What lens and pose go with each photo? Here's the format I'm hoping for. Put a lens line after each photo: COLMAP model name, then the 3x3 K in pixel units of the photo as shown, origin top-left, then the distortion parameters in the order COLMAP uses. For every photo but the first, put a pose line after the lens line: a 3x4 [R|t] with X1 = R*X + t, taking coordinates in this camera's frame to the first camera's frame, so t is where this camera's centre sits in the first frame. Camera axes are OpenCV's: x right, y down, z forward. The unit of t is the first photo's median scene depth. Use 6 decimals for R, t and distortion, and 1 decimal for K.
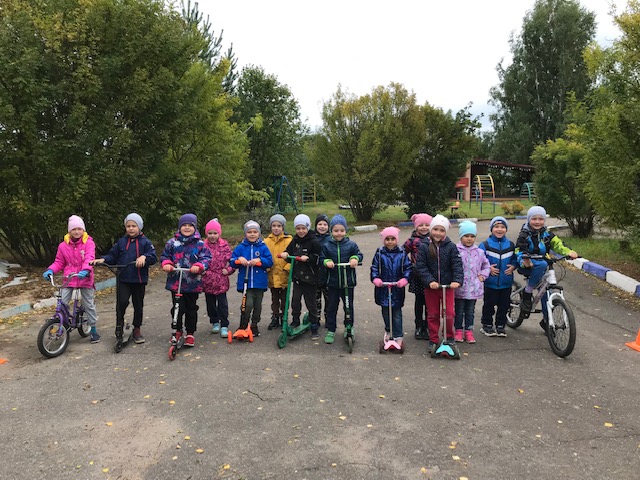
lens RADIAL K [[507.0, 0, 320.0], [0, 507.0, 240.0], [0, 0, 1]] dist [0.116845, -0.000978]
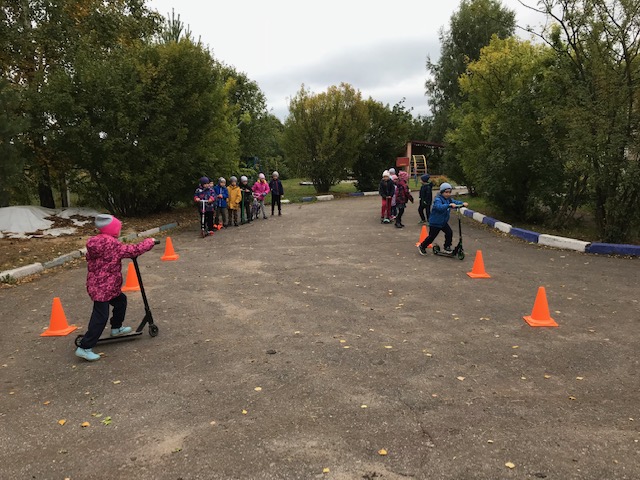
lens RADIAL K [[518.4, 0, 320.0], [0, 518.4, 240.0], [0, 0, 1]] dist [0.005278, -0.000827]
pose [[0.994921, -0.024064, 0.097738, -0.047362], [0.020779, 0.999189, 0.034489, 0.034959], [-0.098489, -0.032283, 0.994614, -0.269258]]
